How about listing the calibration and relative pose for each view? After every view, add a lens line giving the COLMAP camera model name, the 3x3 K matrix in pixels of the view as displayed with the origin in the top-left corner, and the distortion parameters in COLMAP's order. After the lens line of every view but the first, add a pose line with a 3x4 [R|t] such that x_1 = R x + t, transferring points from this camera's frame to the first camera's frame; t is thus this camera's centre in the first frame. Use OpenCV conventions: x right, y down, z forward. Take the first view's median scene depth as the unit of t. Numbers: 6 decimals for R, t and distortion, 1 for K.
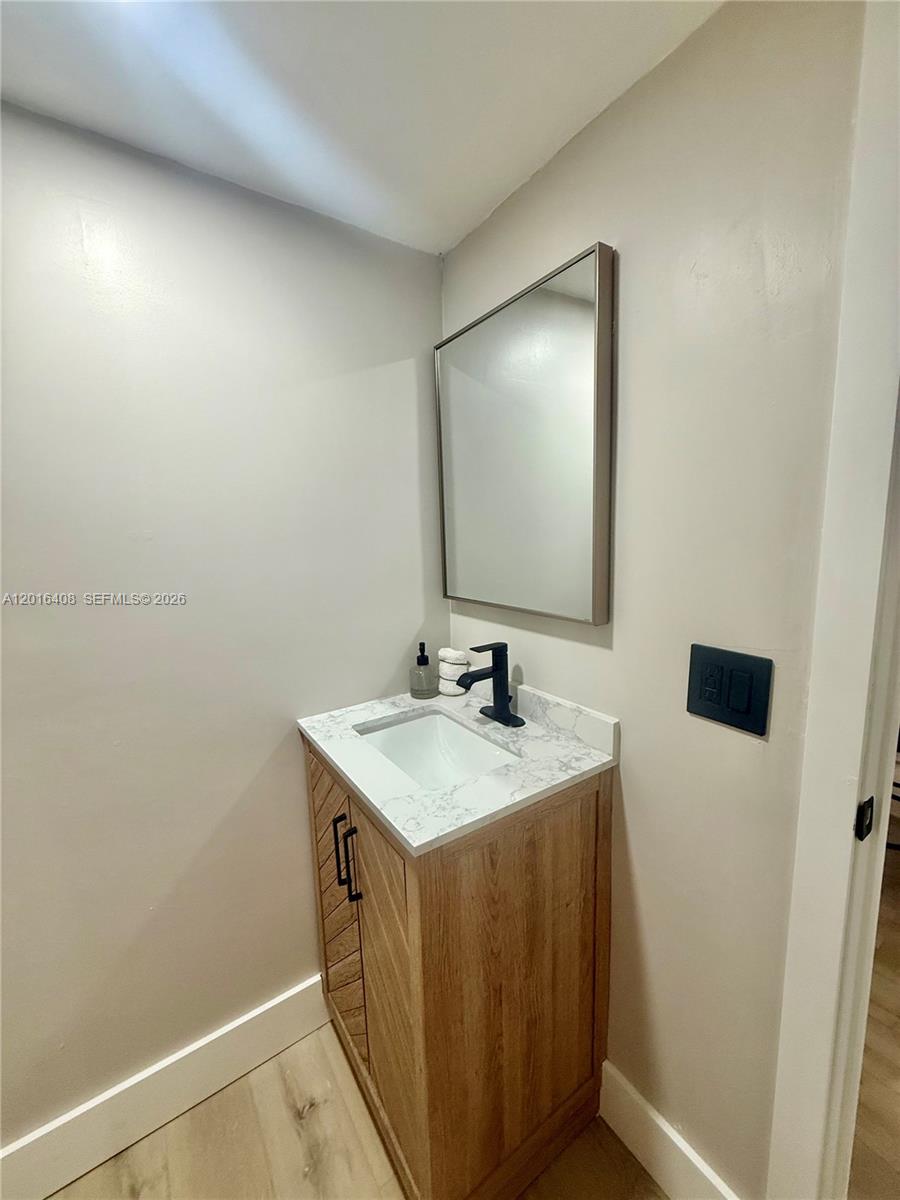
lens RADIAL K [[478.0, 0, 454.1], [0, 478.0, 601.2], [0, 0, 1]] dist [-0.001154, -0.000189]
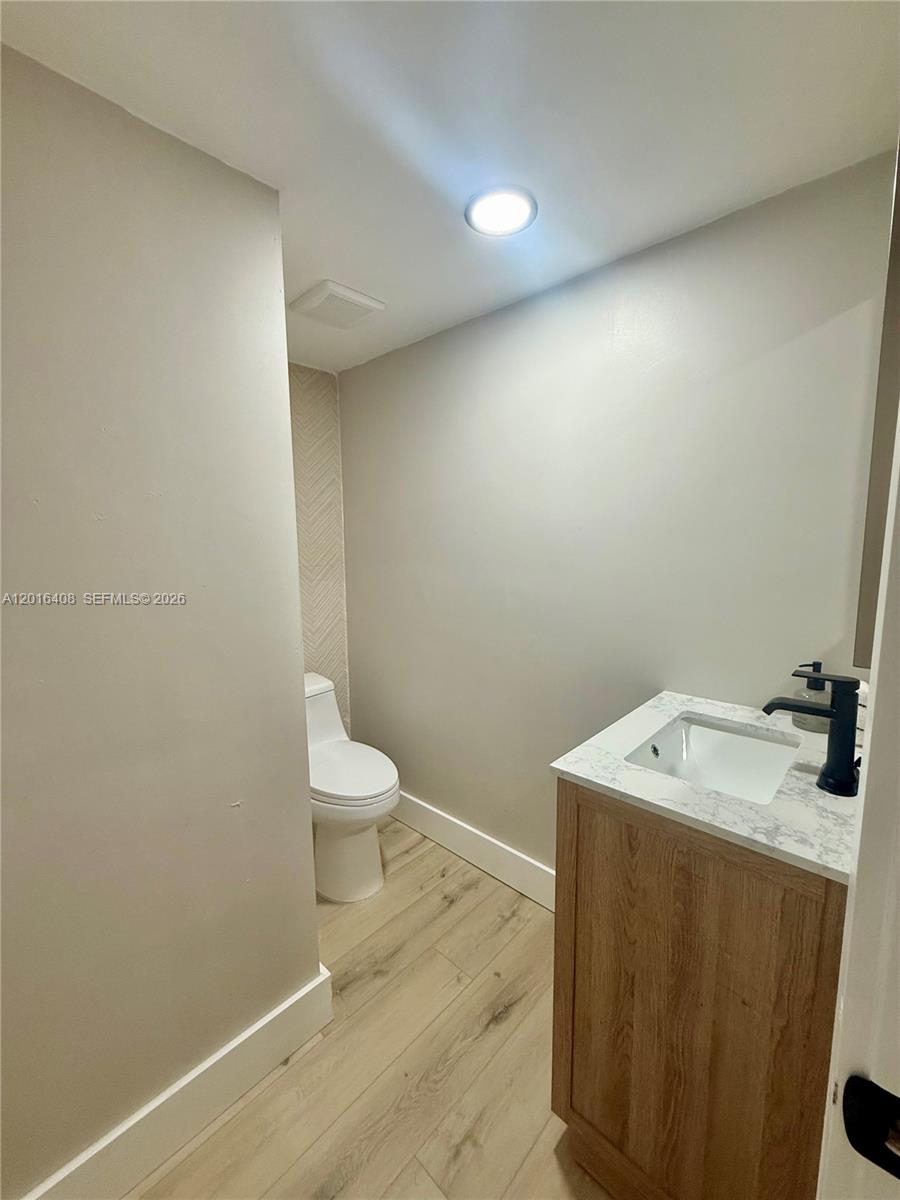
lens RADIAL K [[478.0, 0, 454.1], [0, 478.0, 598.6], [0, 0, 1]] dist [-0.001154, -0.000189]
pose [[0.216706, 0.148758, -0.964837, 0.705127], [-0.137167, 0.983158, 0.120774, -0.040701], [0.966552, 0.106171, 0.233461, 0.254013]]
